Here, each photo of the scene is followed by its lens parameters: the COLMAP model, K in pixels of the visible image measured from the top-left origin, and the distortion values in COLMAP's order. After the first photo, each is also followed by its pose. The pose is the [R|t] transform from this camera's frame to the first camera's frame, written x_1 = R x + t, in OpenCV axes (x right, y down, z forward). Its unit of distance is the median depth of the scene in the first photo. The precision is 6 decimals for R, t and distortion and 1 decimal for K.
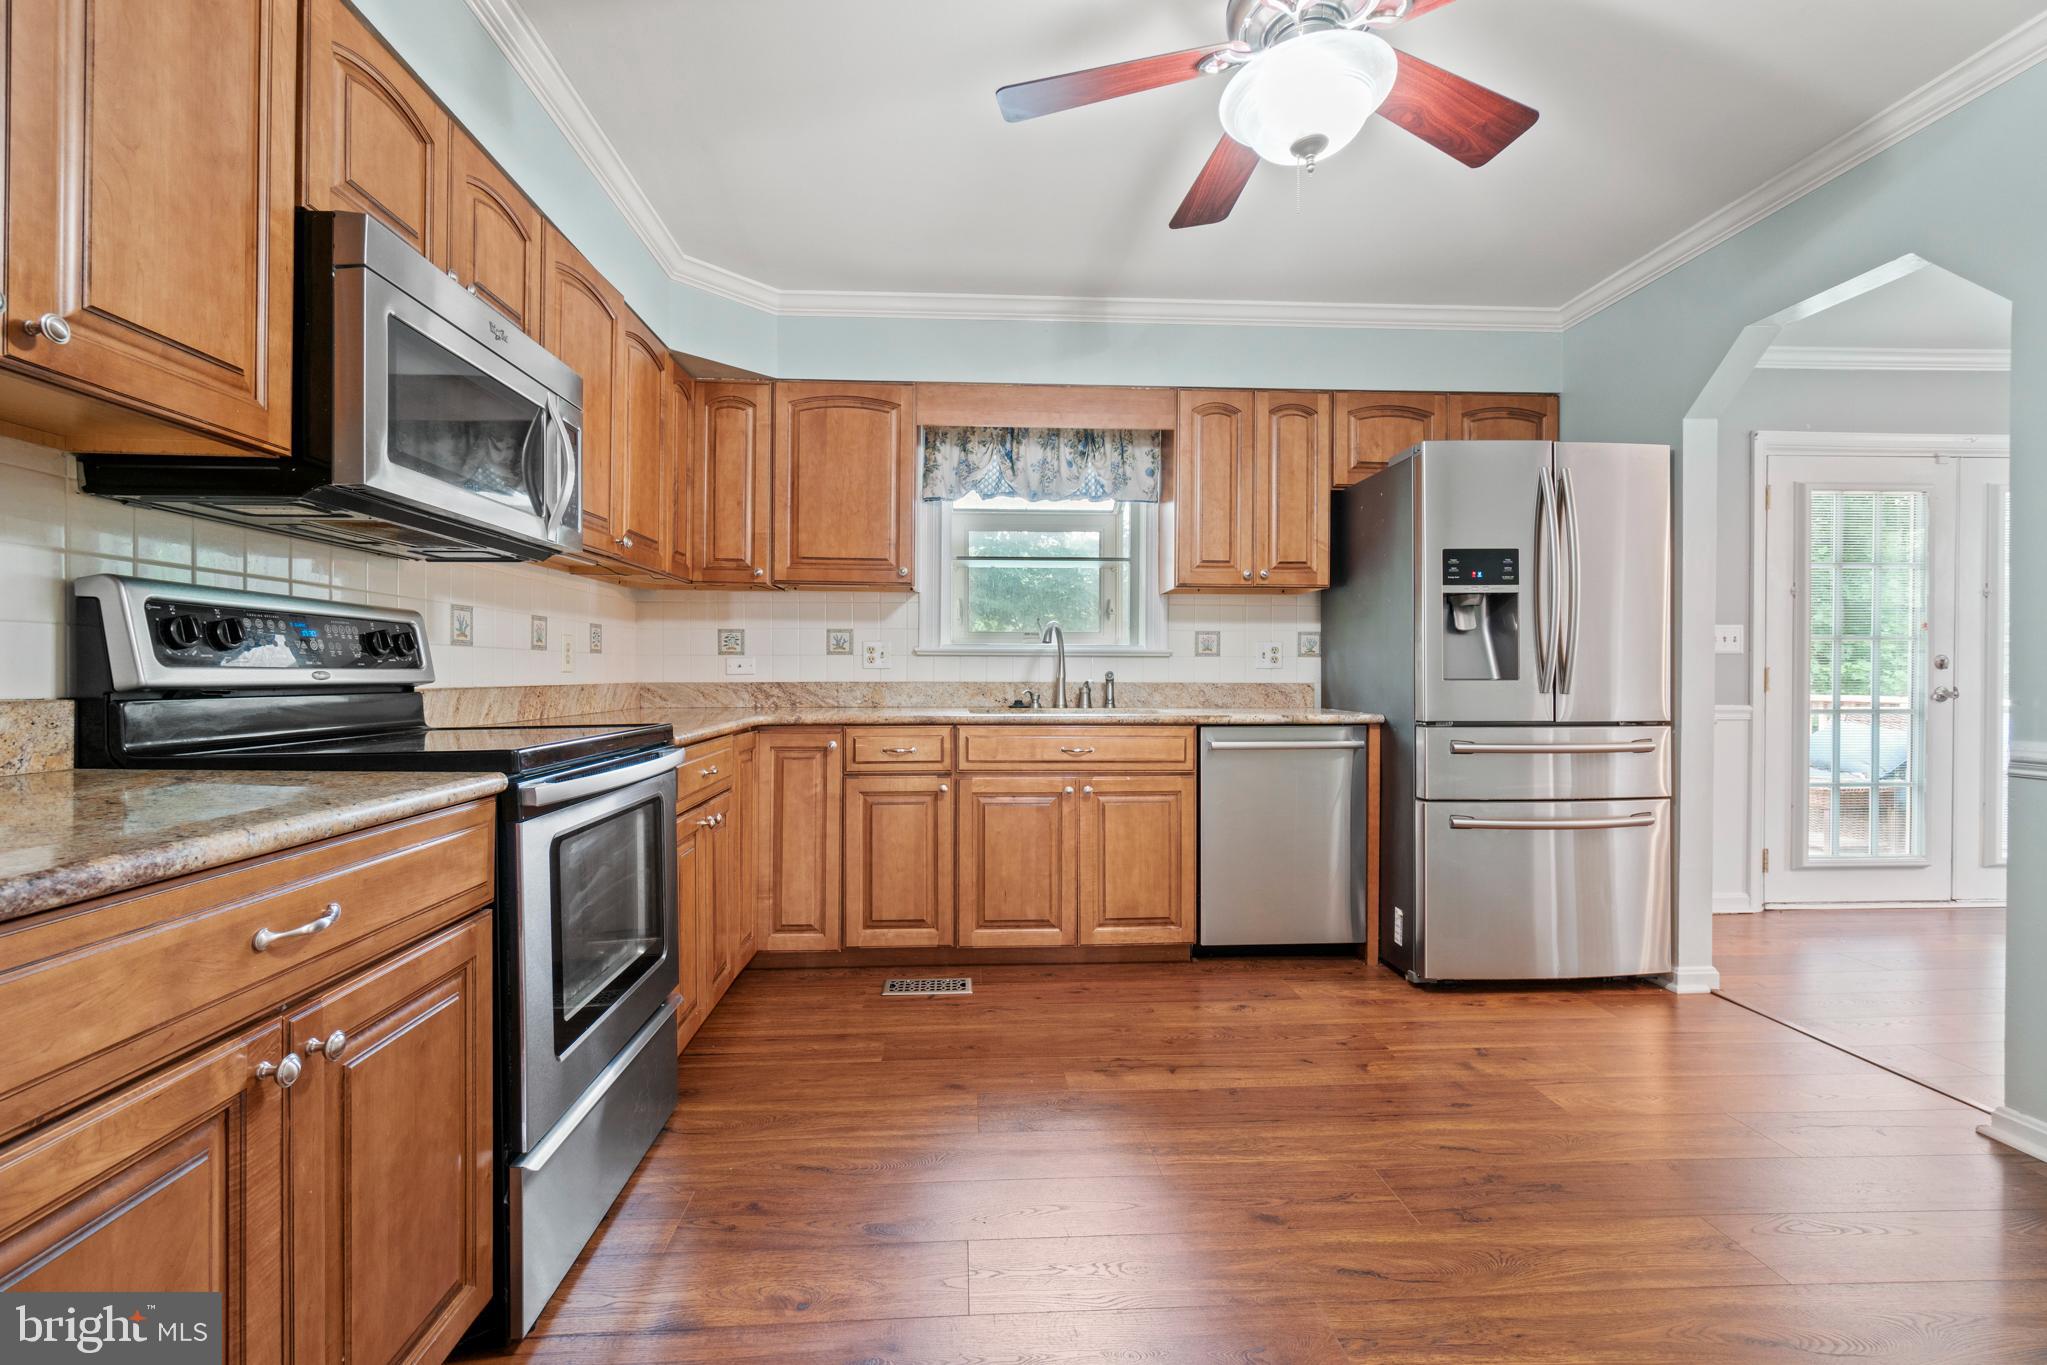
lens RADIAL K [[880.5, 0, 1006.5], [0, 880.5, 680.1], [0, 0, 1]] dist [-0.003635, -0.000077]
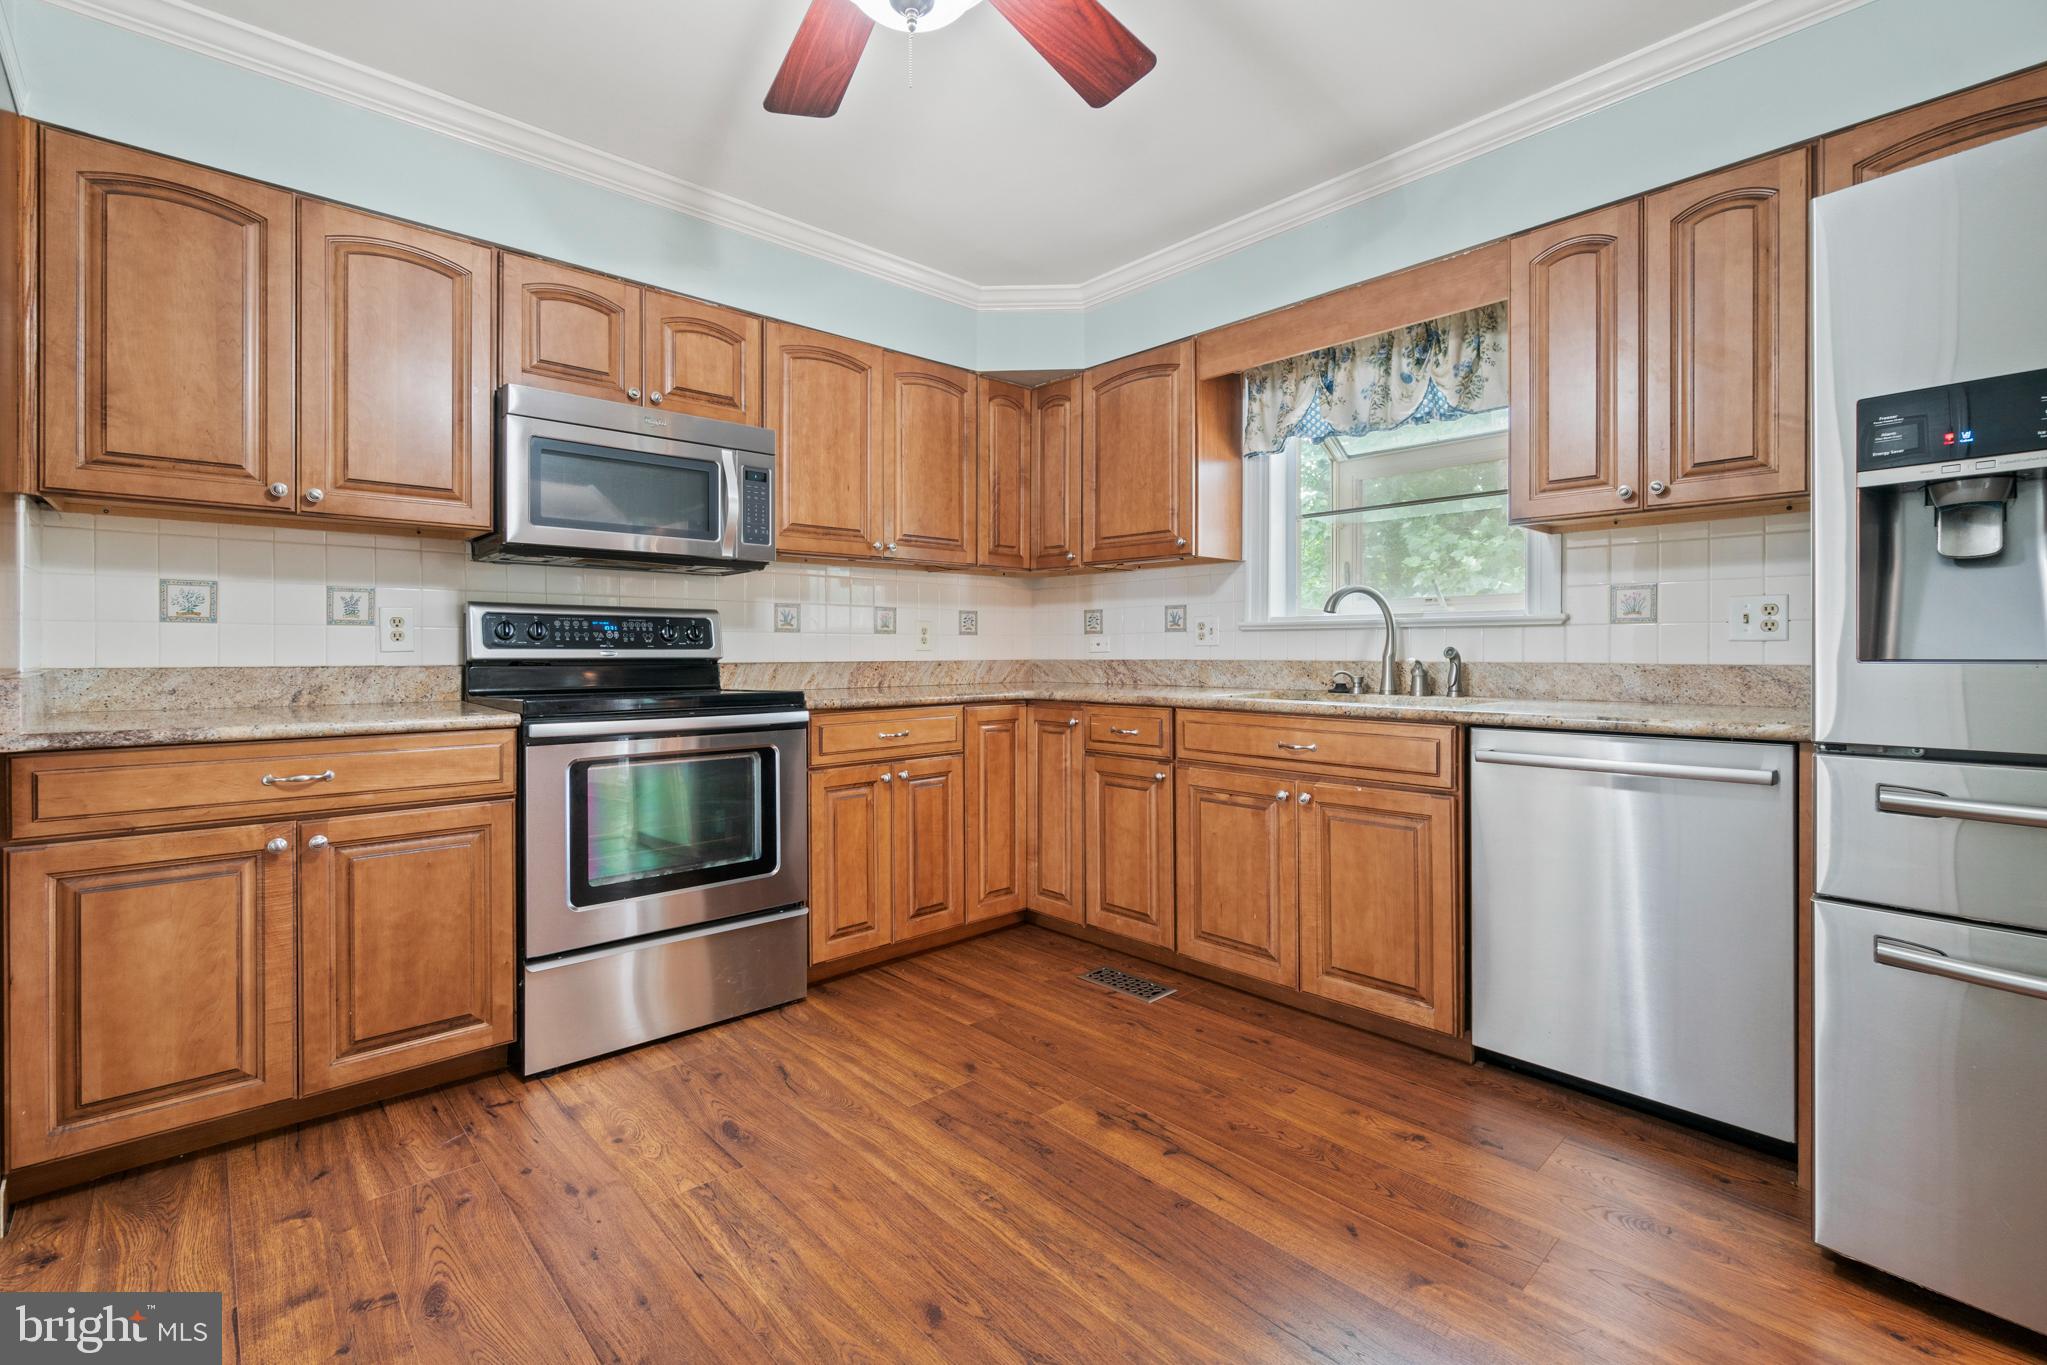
lens RADIAL K [[890.1, 0, 1022.8], [0, 890.1, 654.4], [0, 0, 1]] dist [-0.004846, -0.000265]
pose [[0.639419, -0.000065, -0.768858, 0.539429], [-0.003240, 0.999991, -0.002778, -0.000807], [0.768851, 0.004267, 0.639413, 0.289370]]
